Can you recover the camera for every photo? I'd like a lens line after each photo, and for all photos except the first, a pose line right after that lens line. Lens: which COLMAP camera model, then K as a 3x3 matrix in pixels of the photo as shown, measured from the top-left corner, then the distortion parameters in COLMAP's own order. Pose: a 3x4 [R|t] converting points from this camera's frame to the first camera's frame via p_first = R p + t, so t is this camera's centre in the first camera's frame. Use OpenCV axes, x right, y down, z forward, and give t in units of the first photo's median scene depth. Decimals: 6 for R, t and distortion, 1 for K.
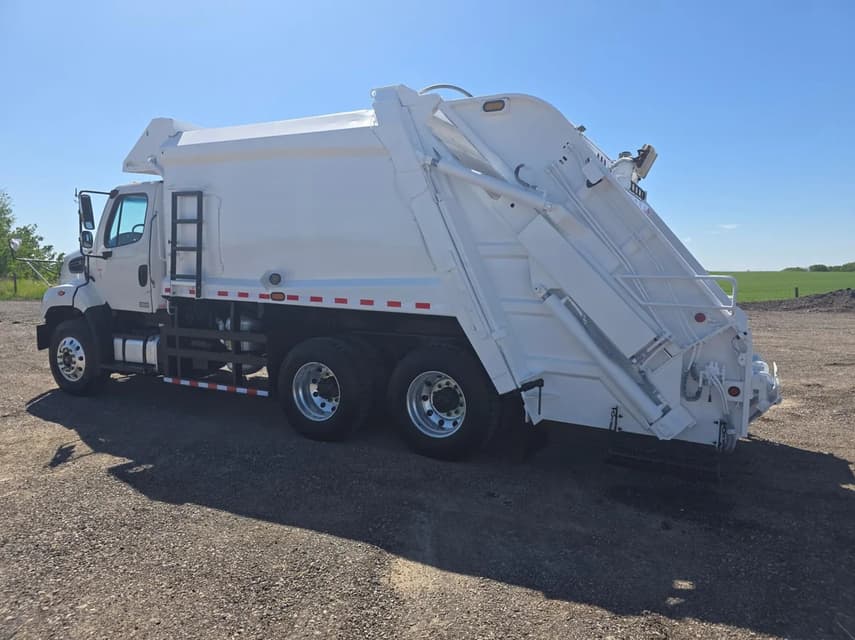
lens RADIAL K [[573.4, 0, 427.5], [0, 573.4, 320.0], [0, 0, 1]] dist [0.061011, -0.054448]
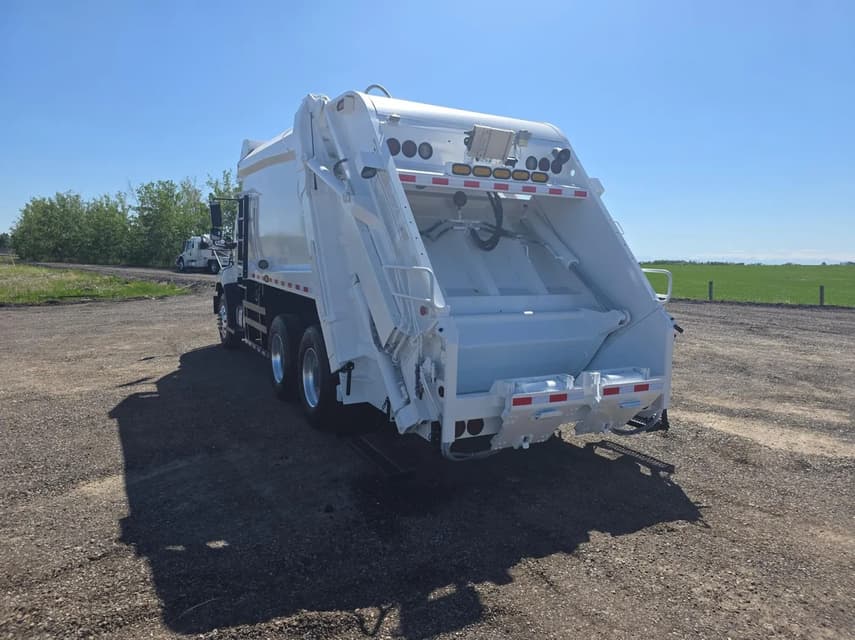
lens RADIAL K [[573.4, 0, 427.5], [0, 573.4, 320.0], [0, 0, 1]] dist [0.061011, -0.054448]
pose [[0.834139, 0.067954, -0.547352, 0.721308], [-0.059065, 0.997680, 0.033850, -0.015435], [0.548383, 0.004094, 0.836217, 0.159582]]
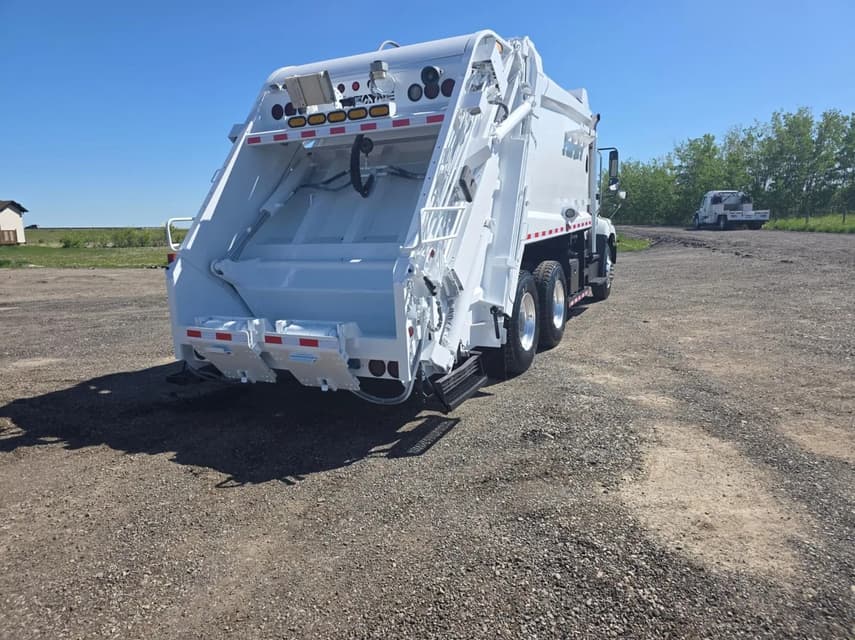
lens RADIAL K [[573.4, 0, 427.5], [0, 573.4, 320.0], [0, 0, 1]] dist [0.061011, -0.054448]
pose [[0.036433, 0.159663, -0.986499, 1.205422], [-0.048158, 0.986288, 0.157850, -0.057130], [0.998175, 0.041756, 0.043623, 1.033051]]
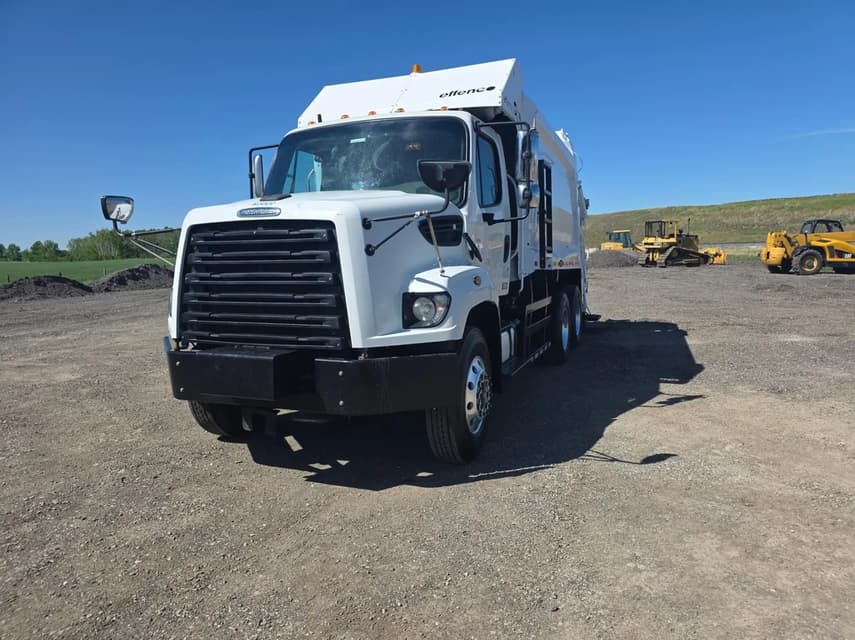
lens RADIAL K [[573.4, 0, 427.5], [0, 573.4, 320.0], [0, 0, 1]] dist [0.061011, -0.054448]
pose [[-0.110237, -0.114899, 0.987242, -1.540313], [0.101969, 0.986747, 0.126228, -0.112064], [-0.988661, 0.114583, -0.097060, 1.455979]]
